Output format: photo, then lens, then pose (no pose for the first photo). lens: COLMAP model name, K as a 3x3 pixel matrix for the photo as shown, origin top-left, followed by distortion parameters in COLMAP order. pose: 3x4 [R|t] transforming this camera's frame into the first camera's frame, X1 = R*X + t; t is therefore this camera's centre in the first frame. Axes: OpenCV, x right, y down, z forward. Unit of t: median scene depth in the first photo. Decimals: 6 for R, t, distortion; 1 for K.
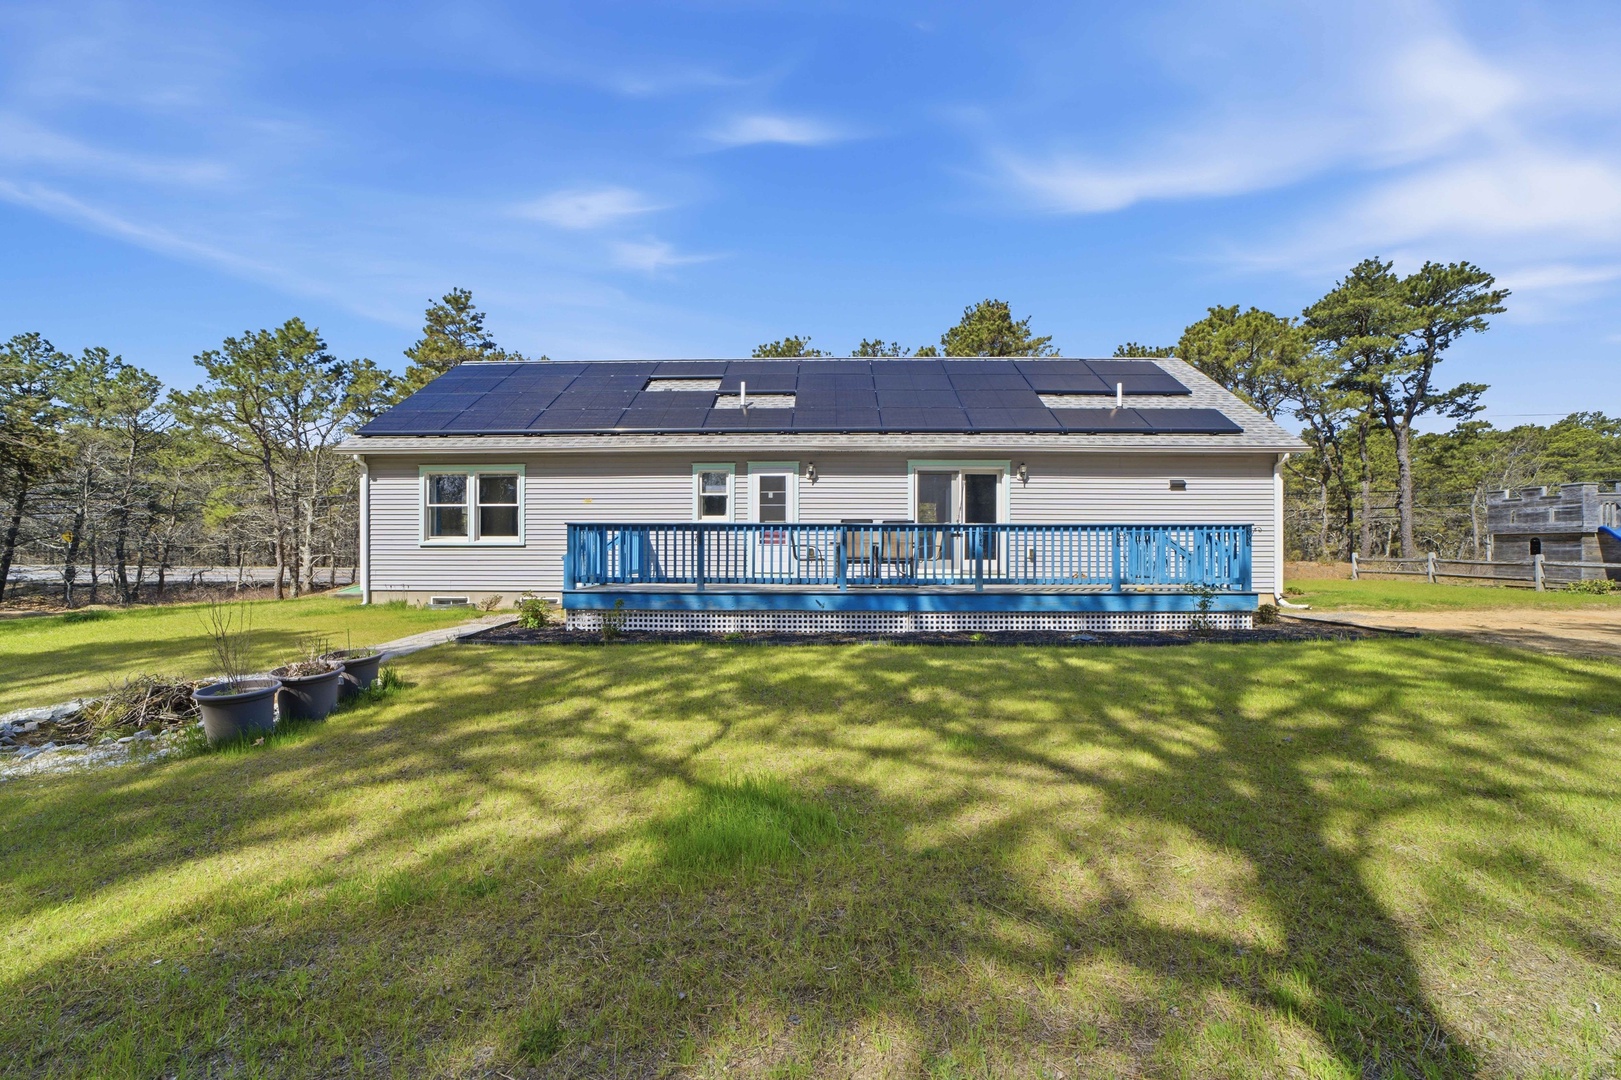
lens RADIAL K [[639.9, 0, 862.8], [0, 639.9, 550.6], [0, 0, 1]] dist [-0.028984, 0.000455]
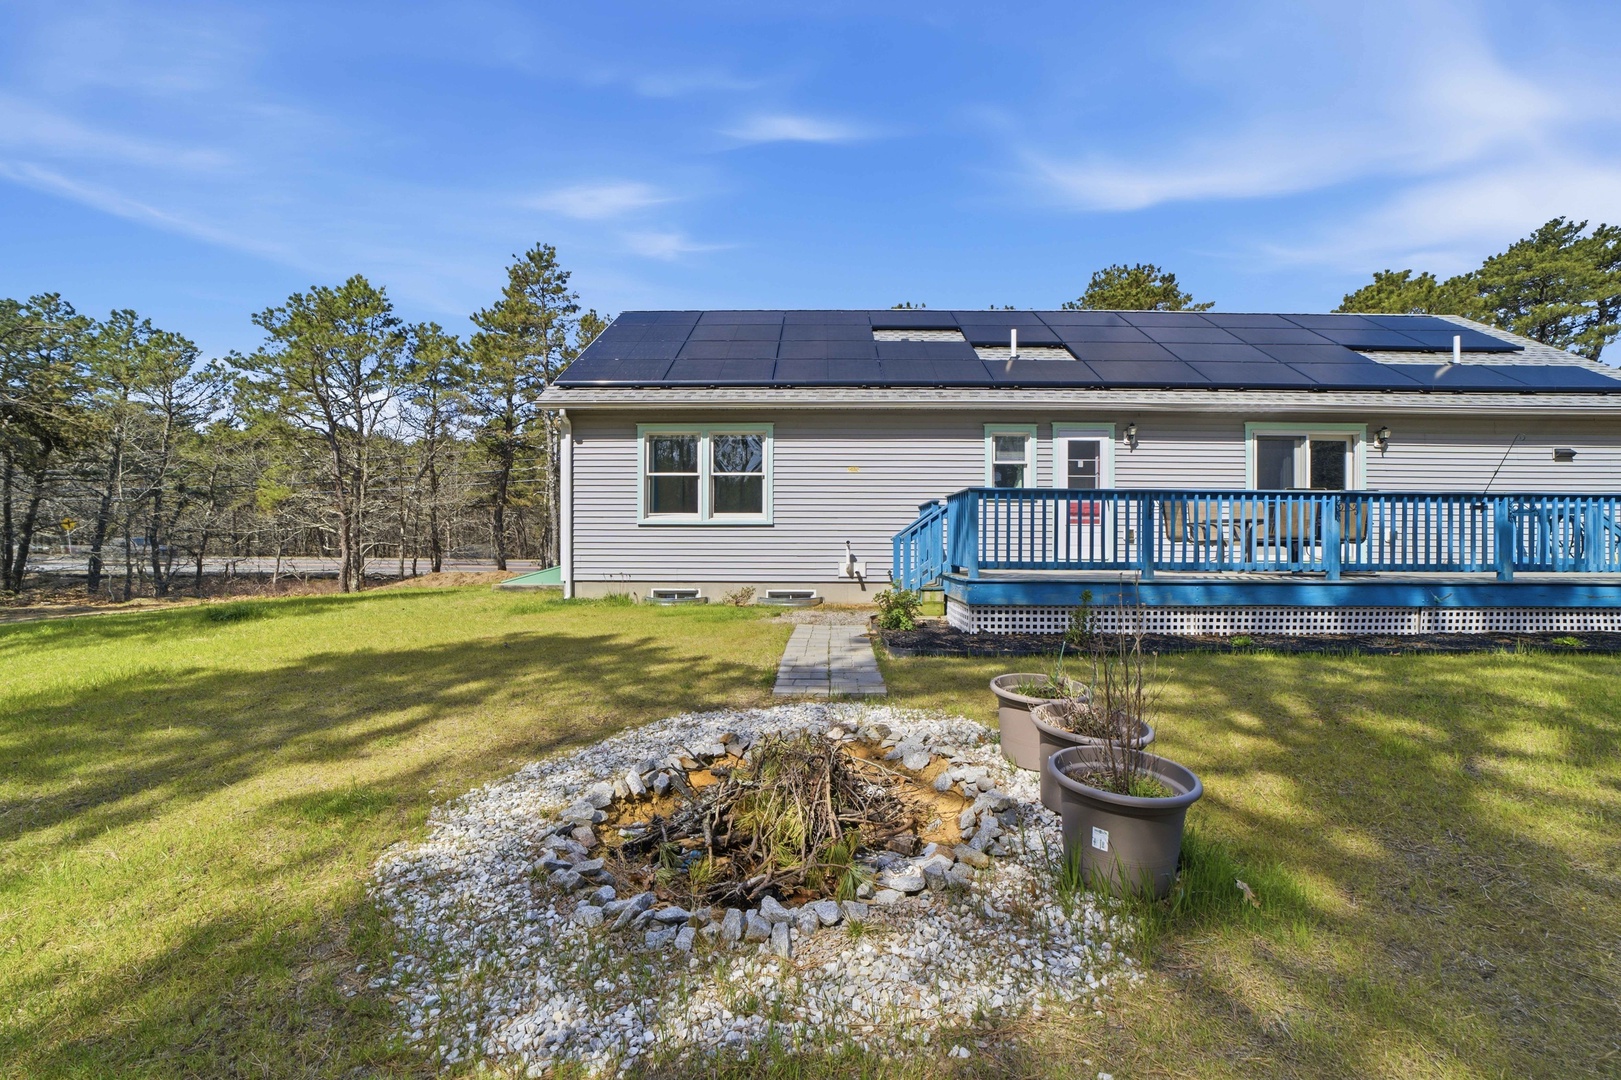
lens RADIAL K [[639.9, 0, 805.9], [0, 639.9, 549.1], [0, 0, 1]] dist [-0.028984, 0.000455]
pose [[0.999992, 0.002959, -0.002589, -0.487784], [-0.002947, 0.999986, 0.004457, 0.018666], [0.002602, -0.004450, 0.999987, 0.192336]]
